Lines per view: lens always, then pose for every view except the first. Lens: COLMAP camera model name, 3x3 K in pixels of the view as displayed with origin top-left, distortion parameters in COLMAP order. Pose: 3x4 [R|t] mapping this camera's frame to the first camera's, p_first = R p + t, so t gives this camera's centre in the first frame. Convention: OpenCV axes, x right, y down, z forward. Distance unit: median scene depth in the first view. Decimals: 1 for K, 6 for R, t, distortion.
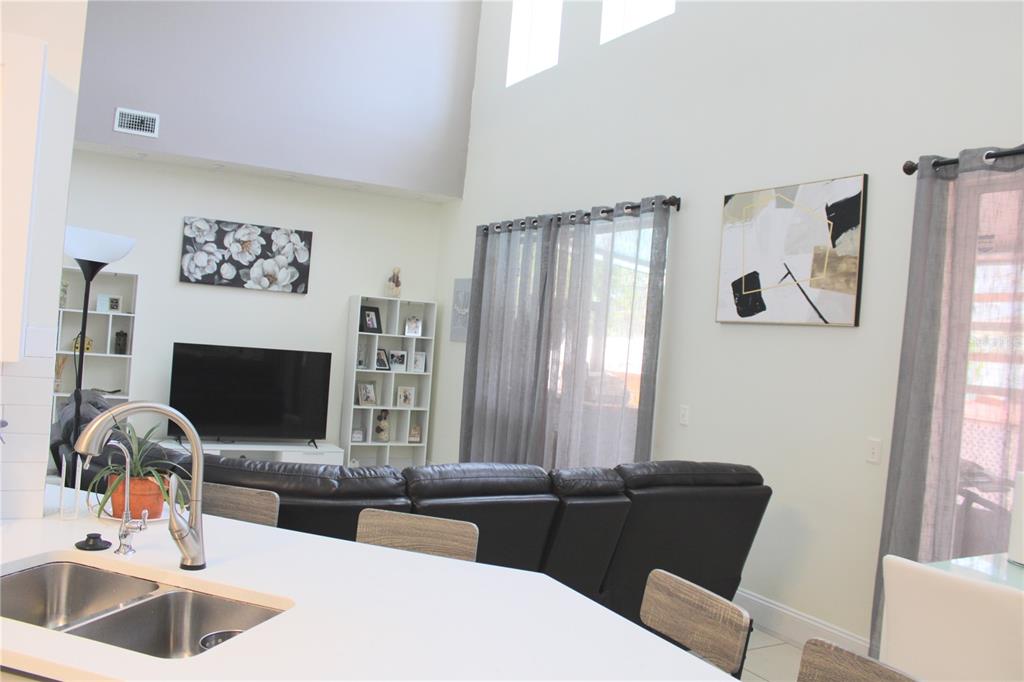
lens RADIAL K [[854.2, 0, 517.3], [0, 854.2, 340.5], [0, 0, 1]] dist [-0.157388, 0.131243]
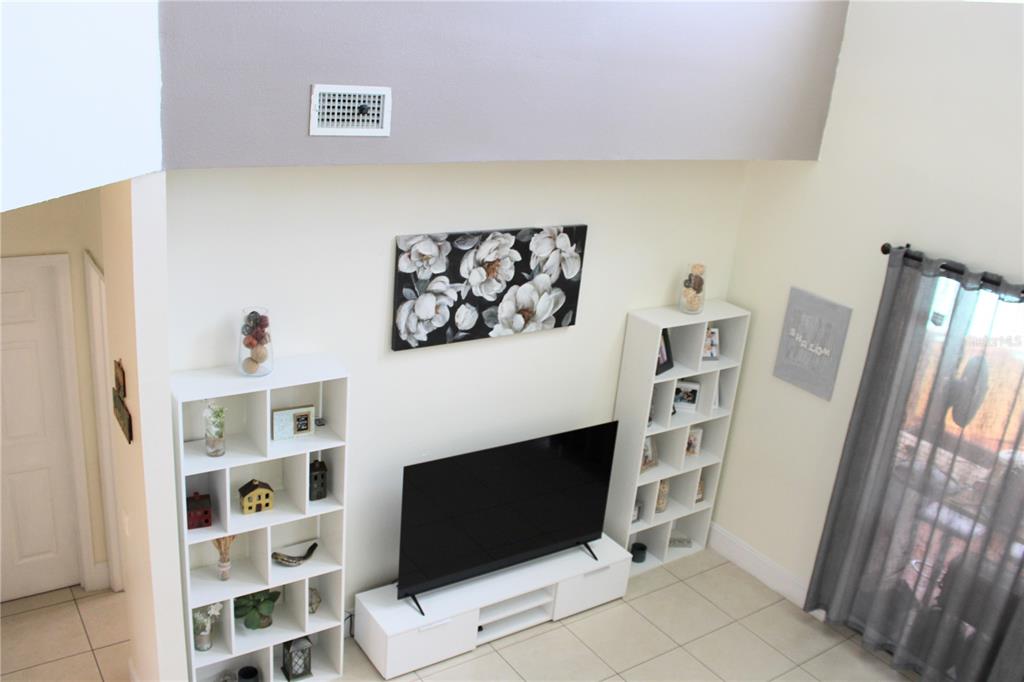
lens RADIAL K [[854.2, 0, 506.6], [0, 854.2, 341.8], [0, 0, 1]] dist [-0.157388, 0.131243]
pose [[0.997032, -0.019092, 0.074581, -0.369394], [-0.007391, 0.940546, 0.339586, -0.272062], [-0.076630, -0.339130, 0.937613, 0.452570]]
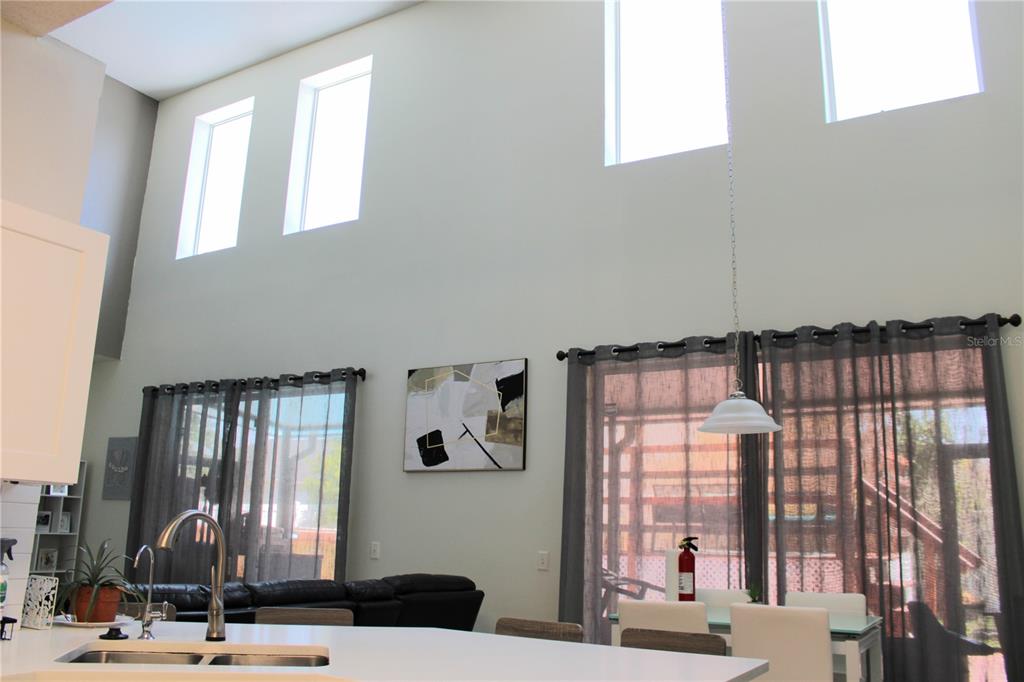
lens RADIAL K [[854.2, 0, 513.9], [0, 854.2, 341.8], [0, 0, 1]] dist [-0.157388, 0.131243]
pose [[0.866285, 0.057391, 0.496242, -0.166972], [0.040135, 0.982172, -0.183652, 0.017728], [-0.497935, 0.179012, 0.848537, -0.108702]]
